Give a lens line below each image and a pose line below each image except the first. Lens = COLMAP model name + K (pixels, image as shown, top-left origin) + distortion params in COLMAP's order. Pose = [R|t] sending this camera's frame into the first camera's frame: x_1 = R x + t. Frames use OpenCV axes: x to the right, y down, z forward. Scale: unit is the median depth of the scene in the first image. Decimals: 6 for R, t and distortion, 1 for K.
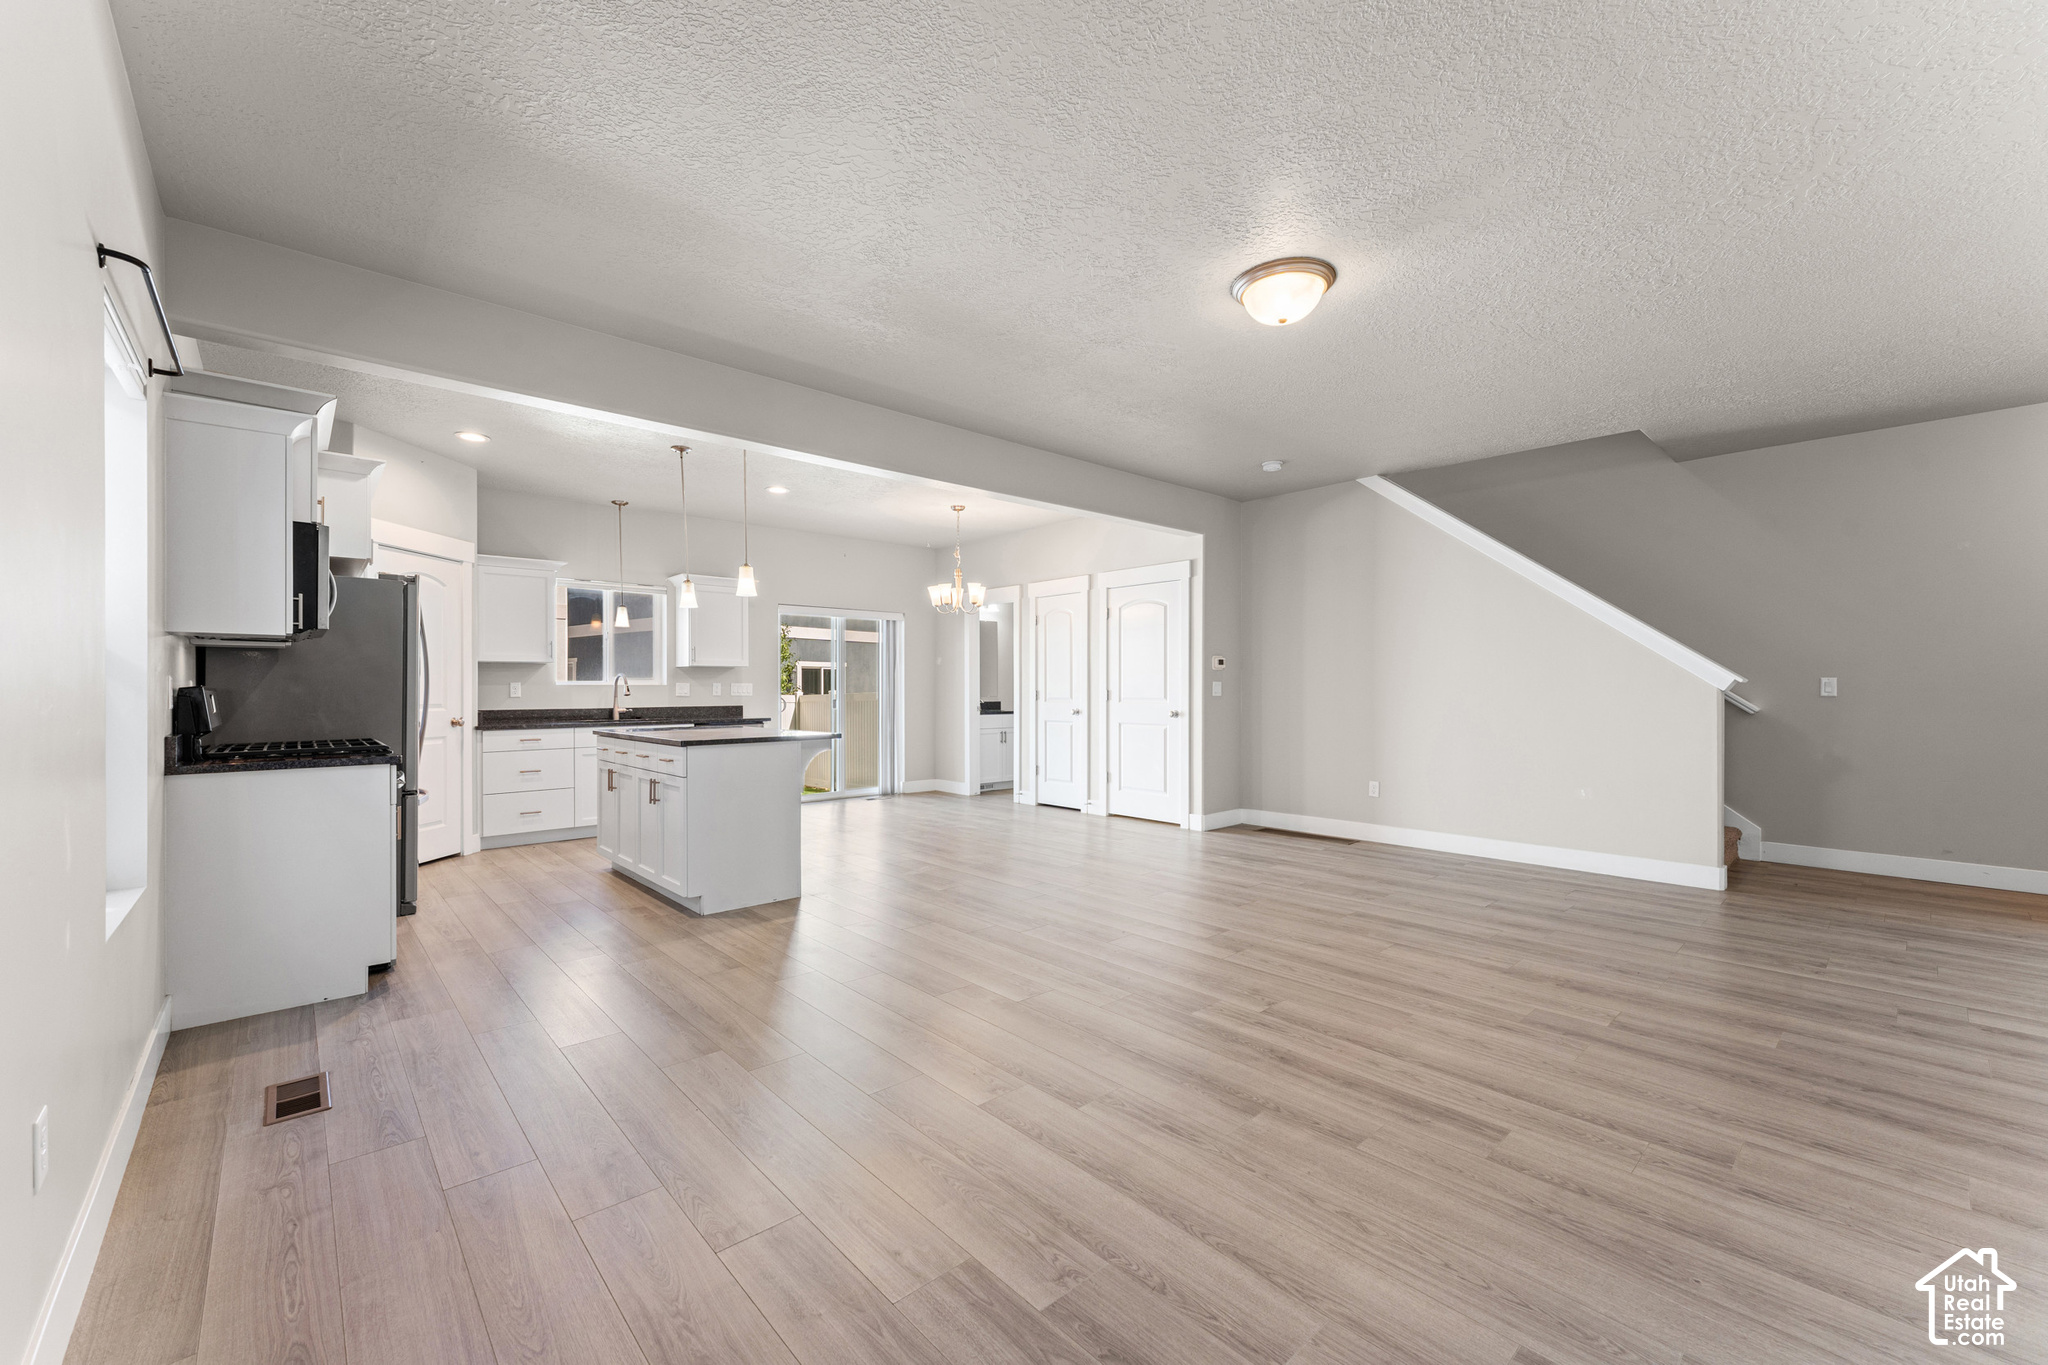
lens RADIAL K [[829.5, 0, 1020.9], [0, 829.5, 696.2], [0, 0, 1]] dist [-0.002098, -0.000165]
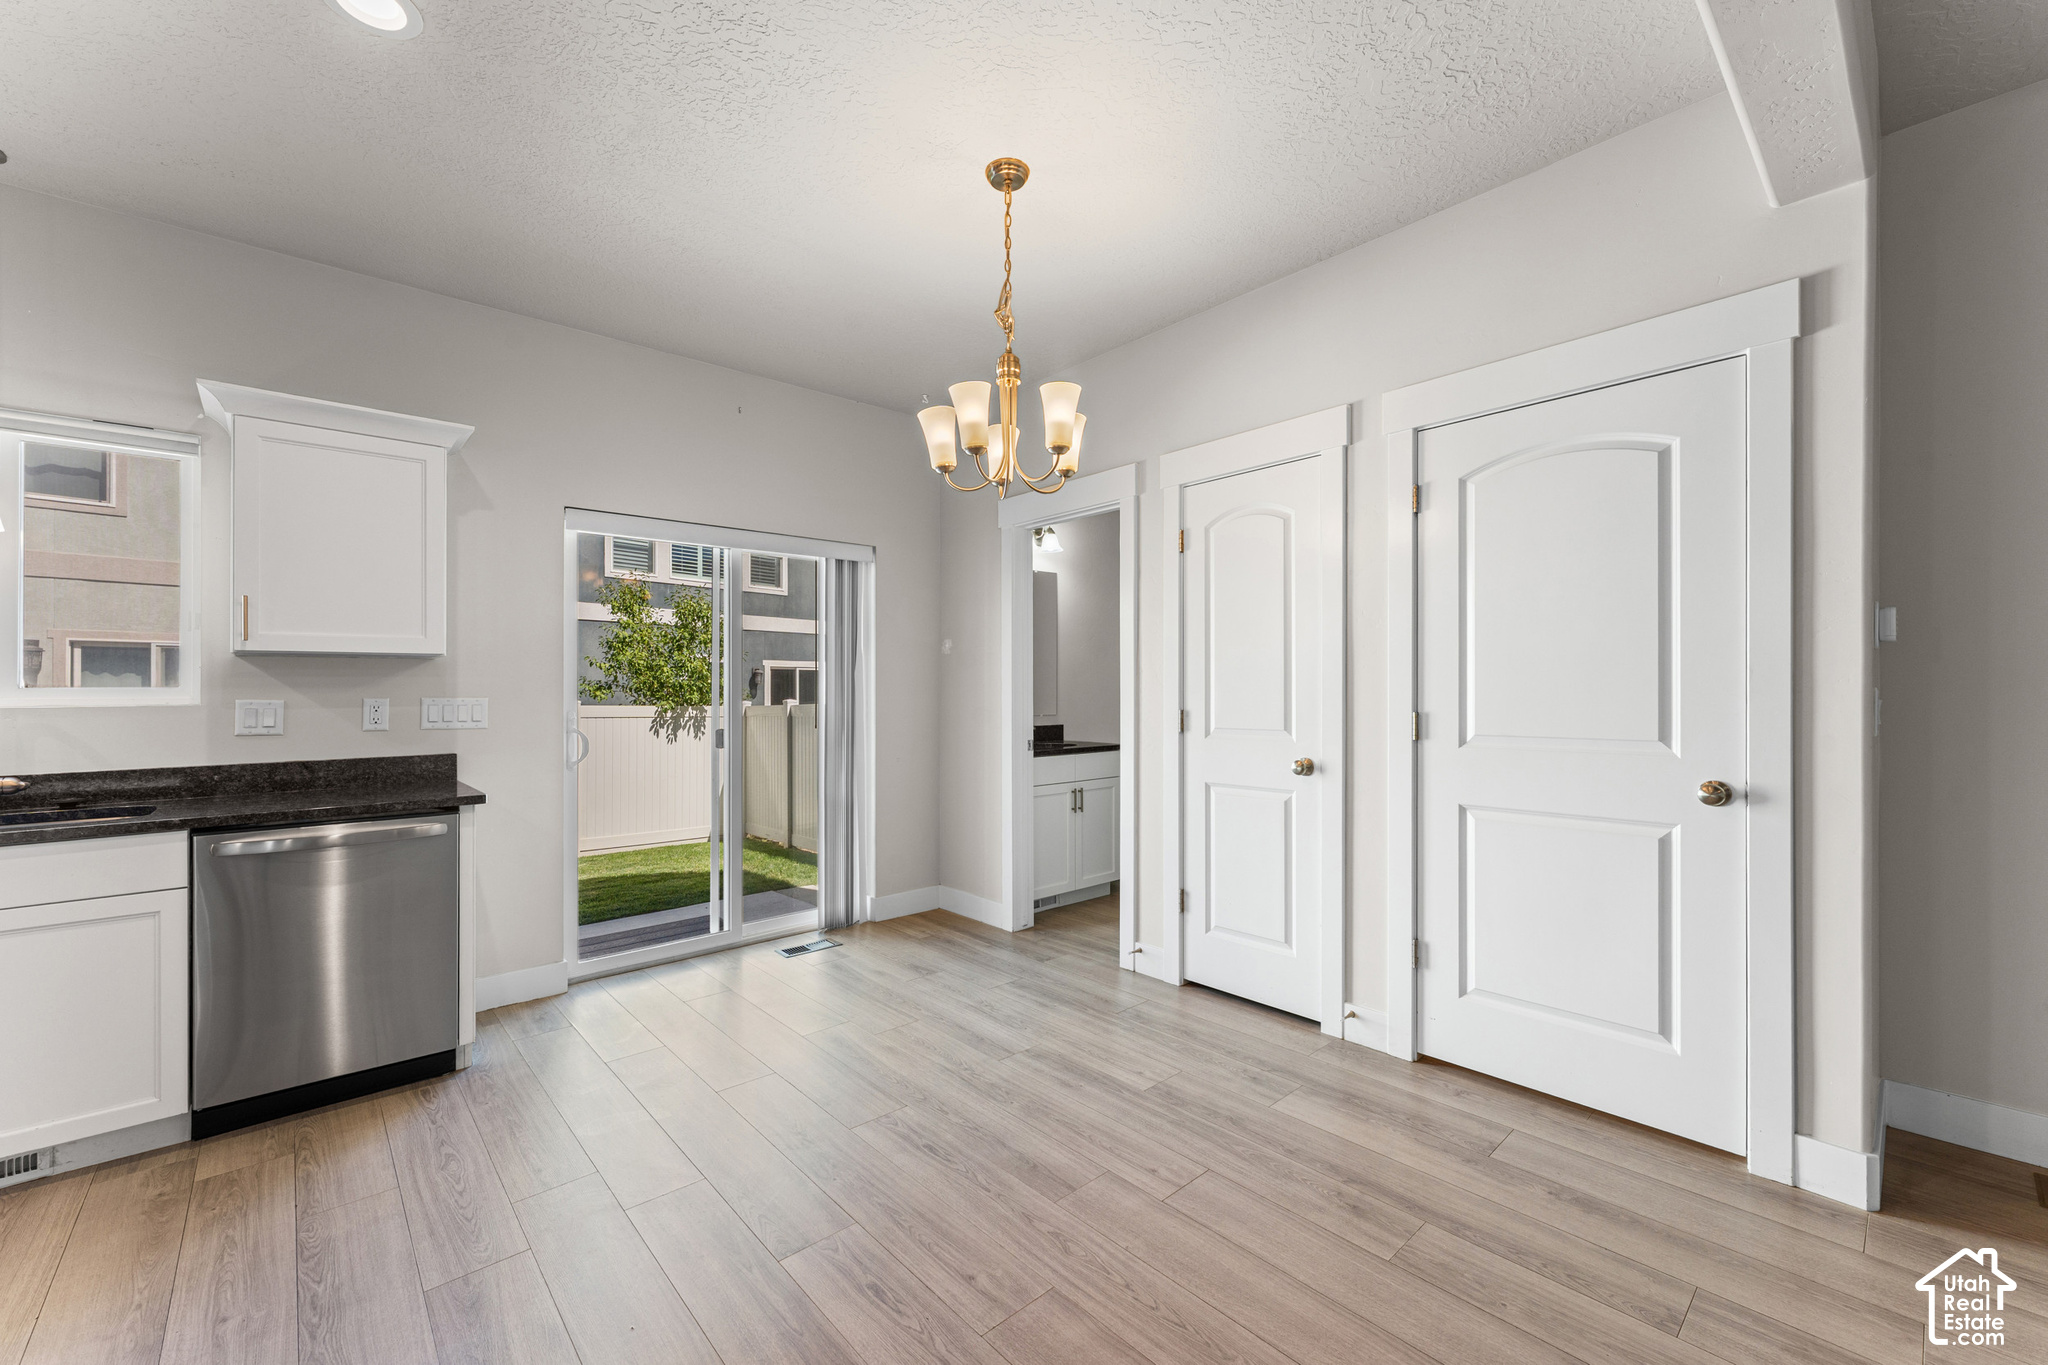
lens RADIAL K [[829.5, 0, 1030.0], [0, 829.5, 676.1], [0, 0, 1]] dist [-0.002098, -0.000165]
pose [[0.999959, -0.005298, 0.007276, -0.058065], [0.005488, 0.999639, -0.026287, -0.012716], [-0.007134, 0.026326, 0.999628, 0.560668]]
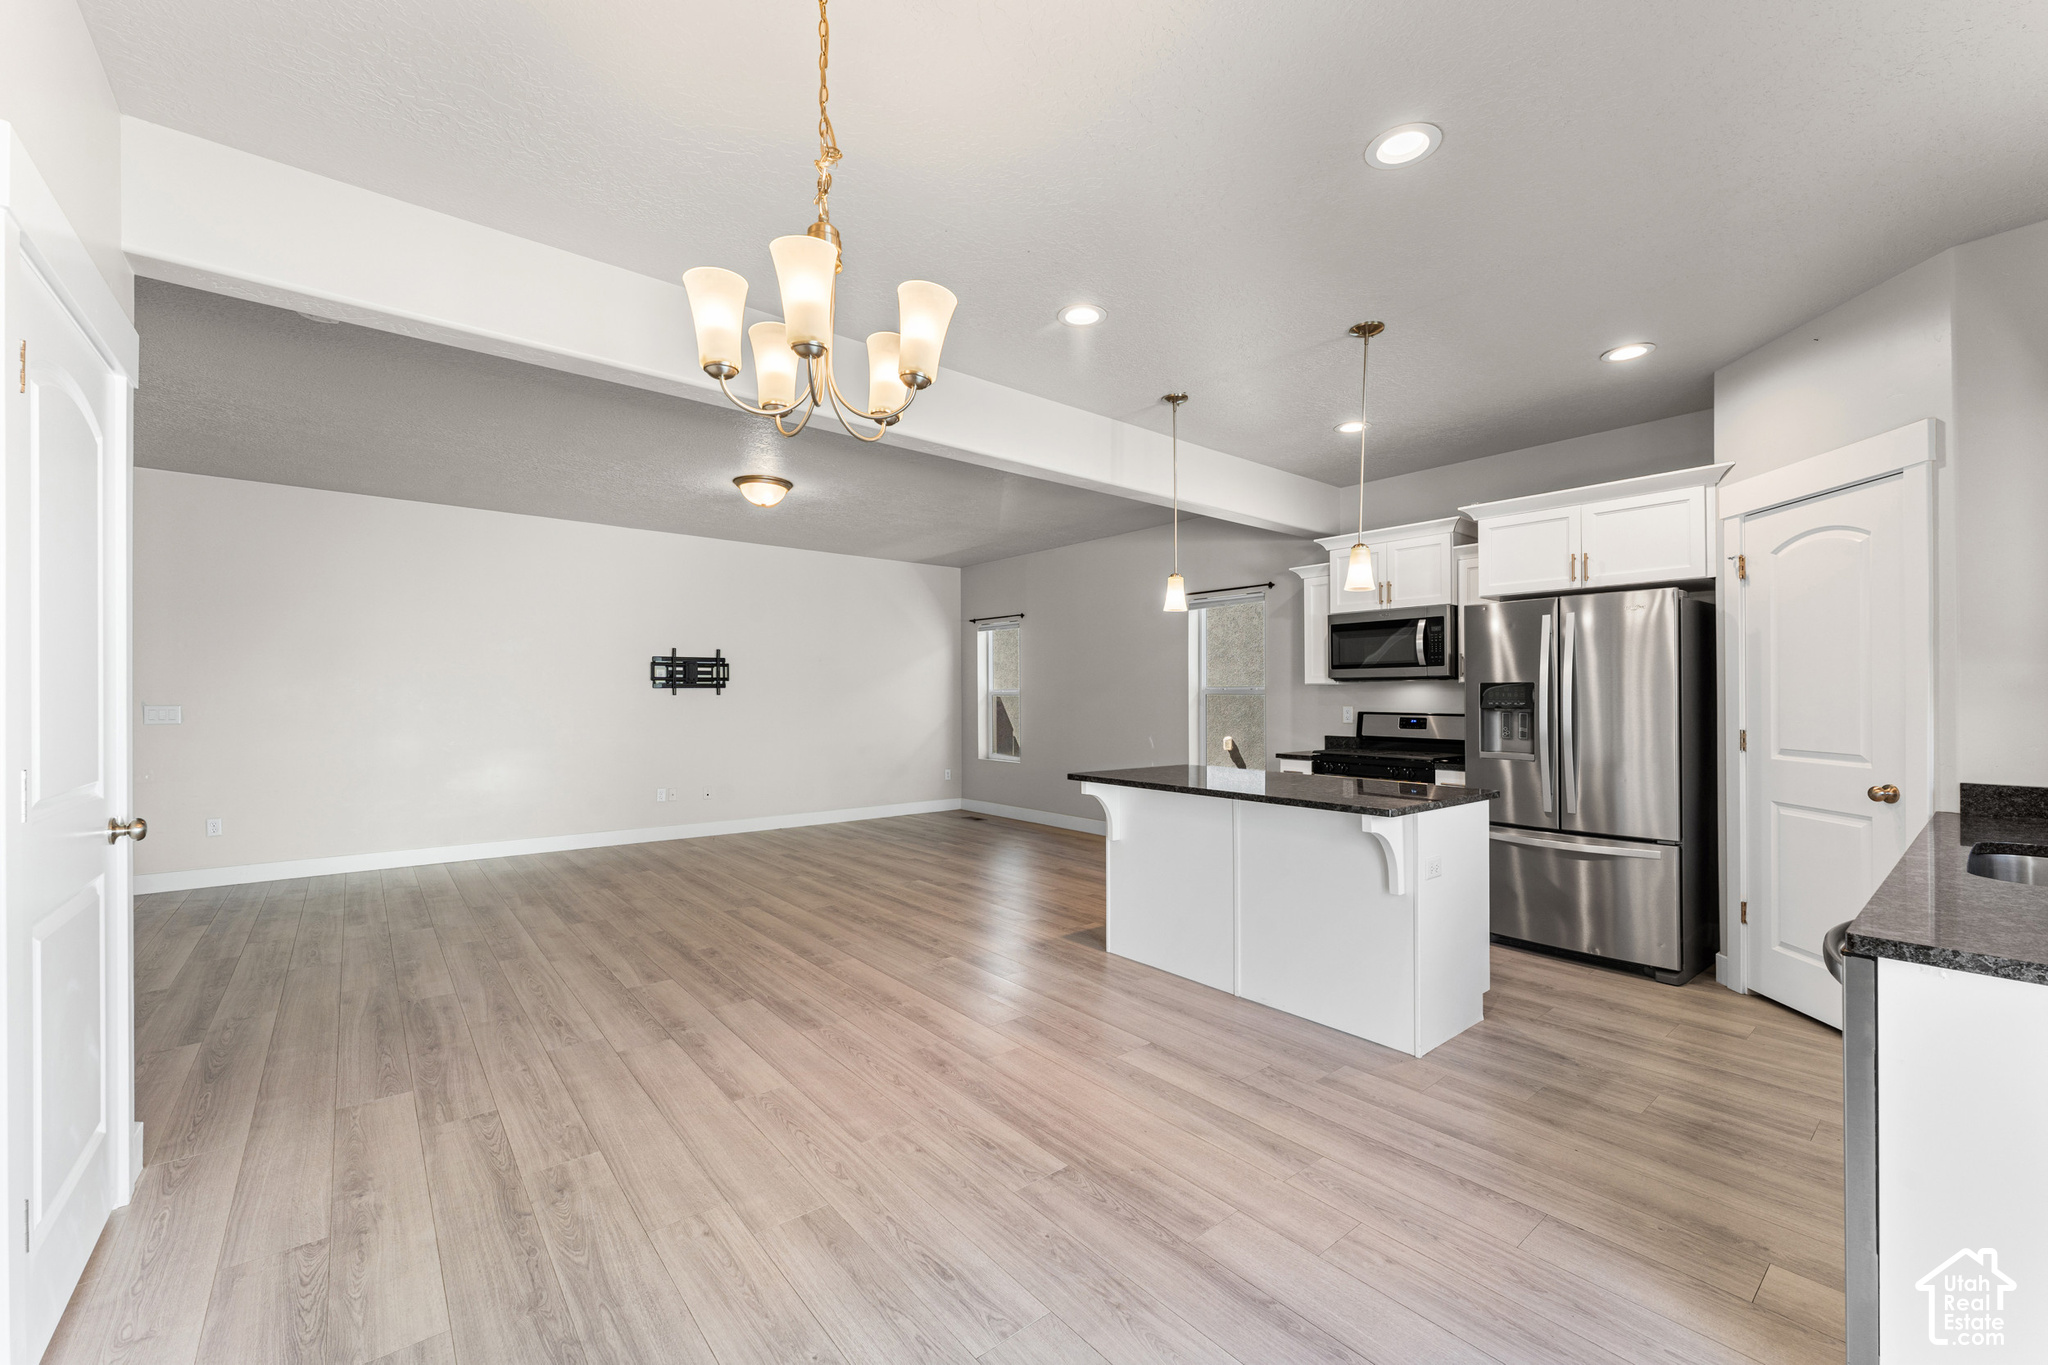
lens RADIAL K [[829.5, 0, 1029.3], [0, 829.5, 691.0], [0, 0, 1]] dist [-0.002098, -0.000165]
pose [[-0.999252, 0.001045, 0.038656, -0.106378], [0.001150, 0.999996, 0.002675, -0.020598], [-0.038653, 0.002717, -0.999249, 0.941177]]
